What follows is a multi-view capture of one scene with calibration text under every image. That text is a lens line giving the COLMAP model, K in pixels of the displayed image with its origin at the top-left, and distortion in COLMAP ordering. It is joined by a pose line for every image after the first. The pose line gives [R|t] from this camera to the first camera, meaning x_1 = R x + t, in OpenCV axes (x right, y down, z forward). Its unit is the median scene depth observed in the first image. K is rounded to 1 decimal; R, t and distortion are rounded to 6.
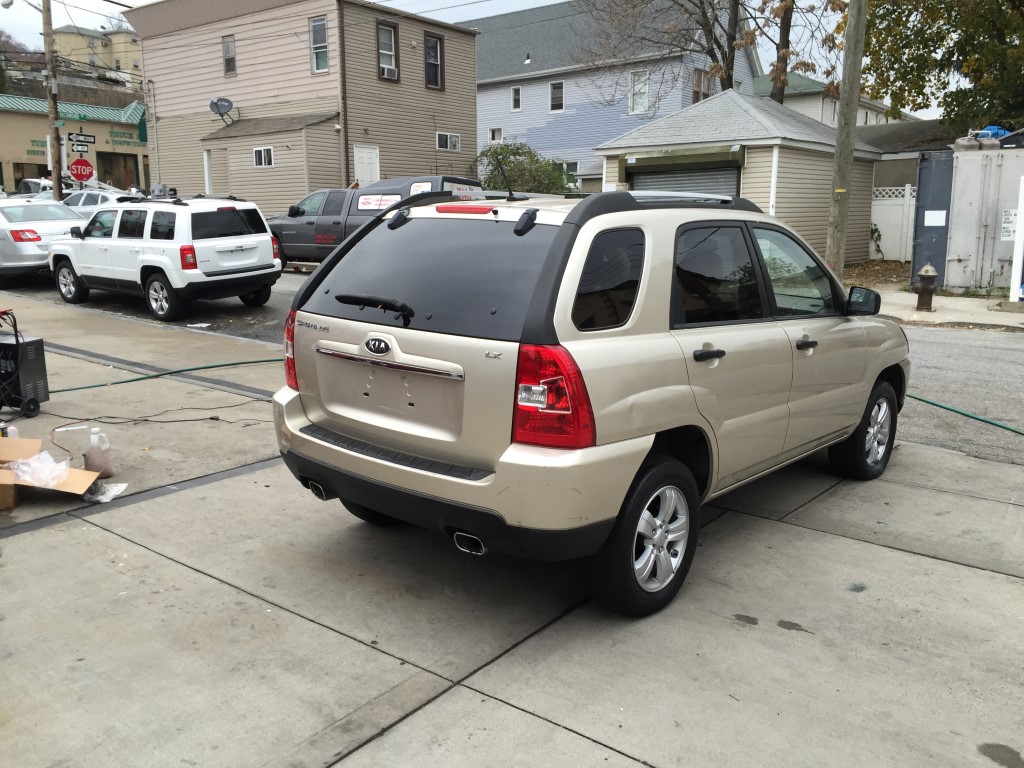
lens RADIAL K [[871.1, 0, 514.6], [0, 871.1, 371.3], [0, 0, 1]] dist [0.091692, -0.131782]
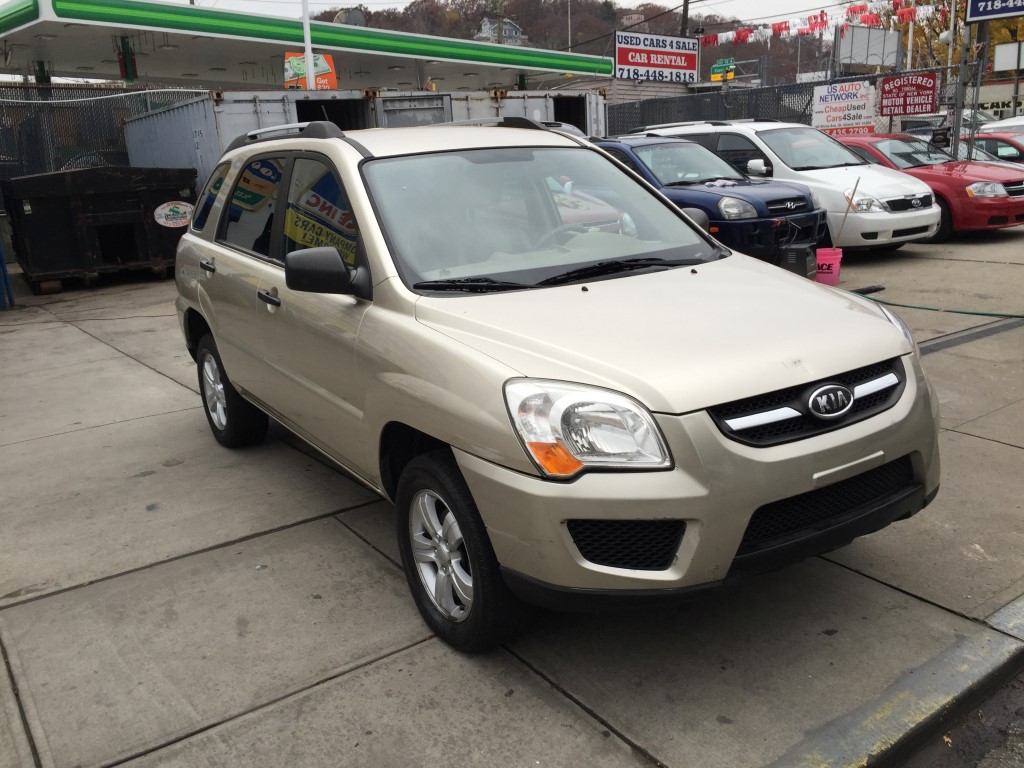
lens RADIAL K [[879.0, 0, 507.2], [0, 879.0, 375.7], [0, 0, 1]] dist [0.091178, -0.139286]
pose [[-0.290853, 0.225968, -0.929701, 1.040062], [-0.123057, 0.954804, 0.270567, -0.211205], [0.948821, 0.193101, -0.249901, 1.395213]]
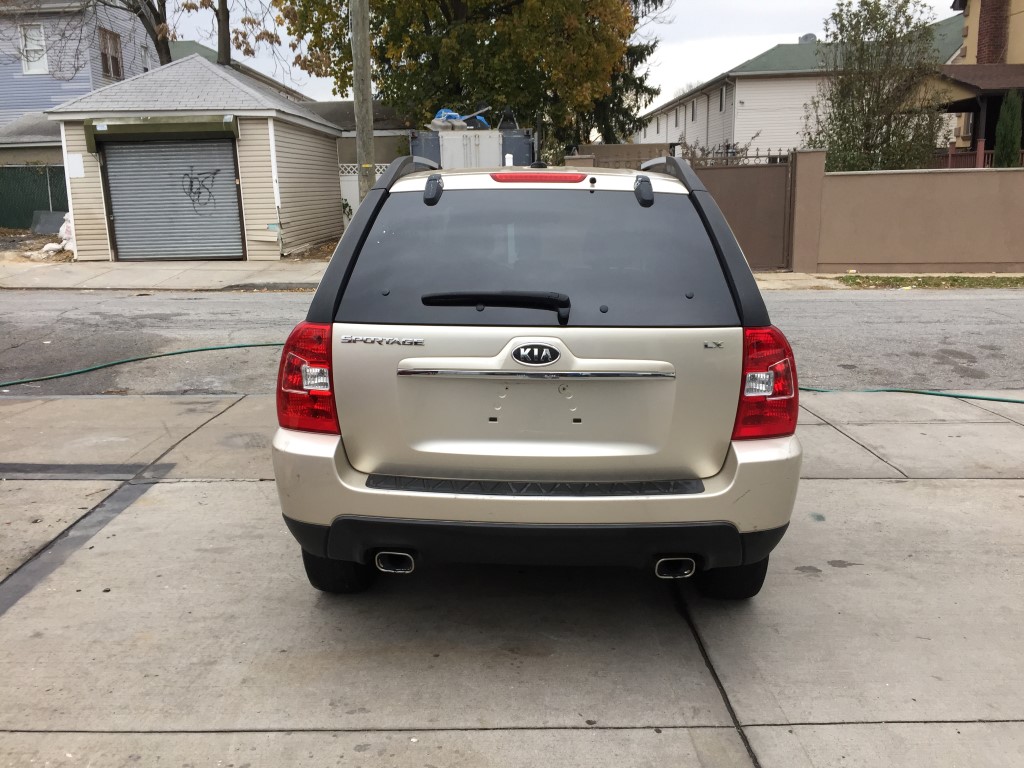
lens RADIAL K [[871.1, 0, 514.6], [0, 871.1, 371.3], [0, 0, 1]] dist [0.091692, -0.131782]
pose [[0.785423, -0.137763, 0.603434, -0.476464], [0.121956, 0.990249, 0.067335, -0.050640], [-0.606826, 0.020706, 0.794565, 0.291807]]
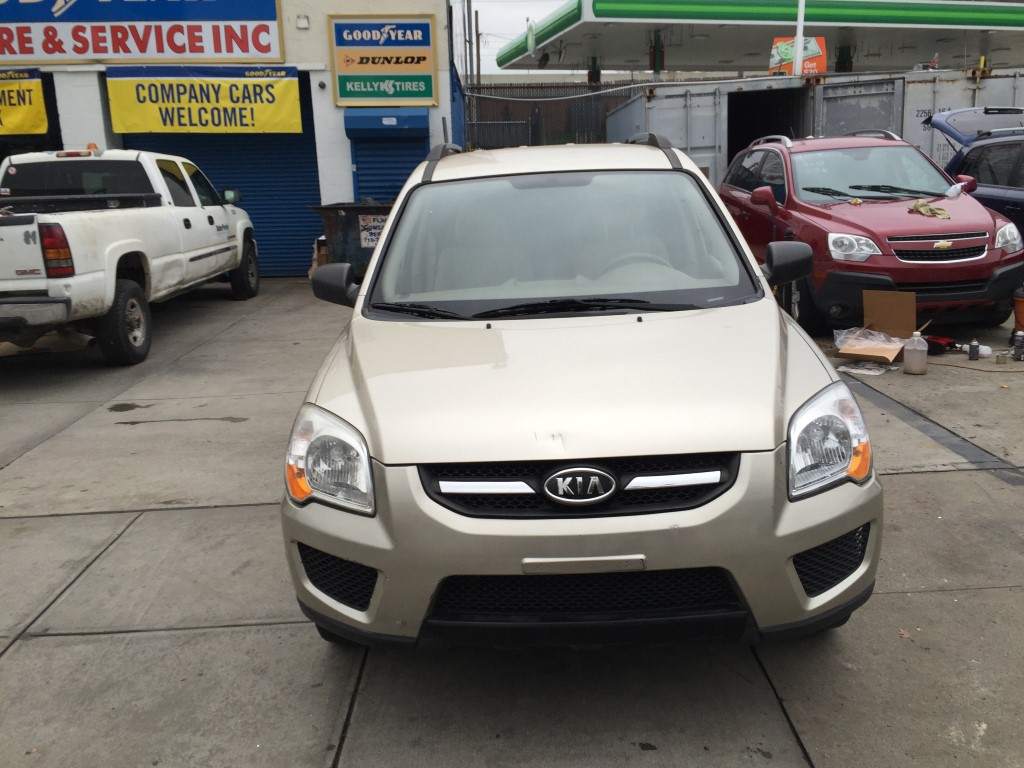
lens RADIAL K [[879.0, 0, 507.2], [0, 879.0, 375.7], [0, 0, 1]] dist [0.091178, -0.139286]
pose [[-0.782052, 0.161245, -0.601992, 0.793694], [-0.078152, 0.932950, 0.351420, -0.298424], [0.618294, 0.321876, -0.717014, 1.757231]]
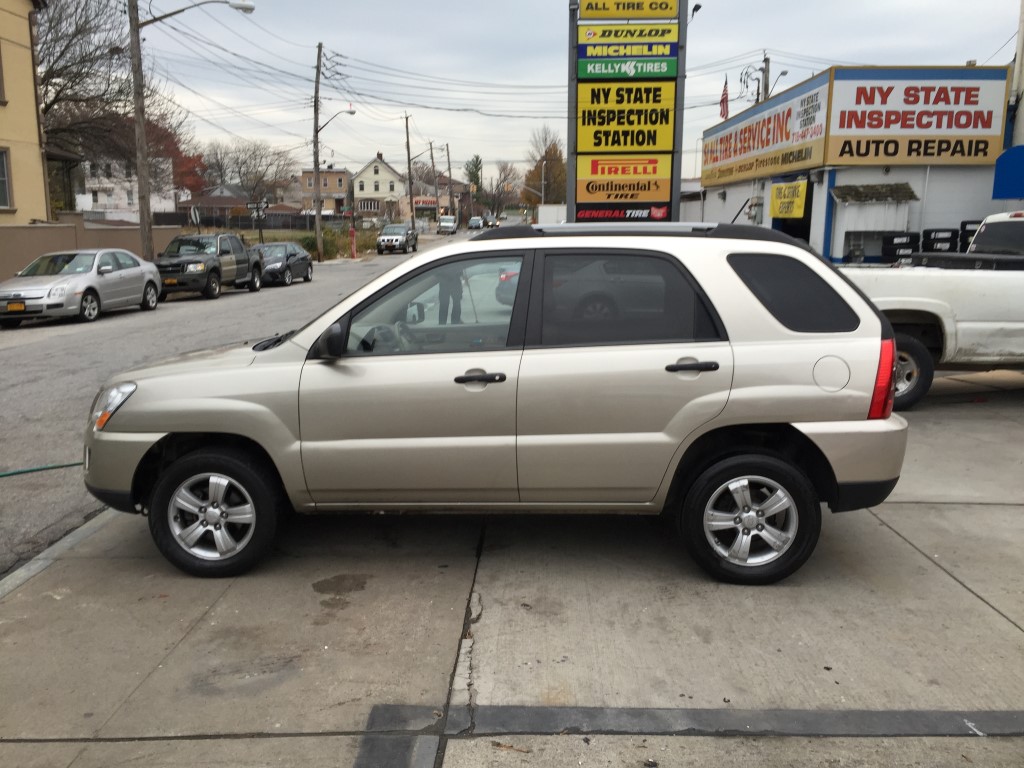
lens RADIAL K [[879.0, 0, 507.2], [0, 879.0, 375.7], [0, 0, 1]] dist [0.091178, -0.139286]
pose [[-0.581727, -0.134257, 0.802228, -0.726144], [0.135696, 0.956443, 0.258464, -0.316175], [-0.801985, 0.259214, -0.538170, 1.676426]]
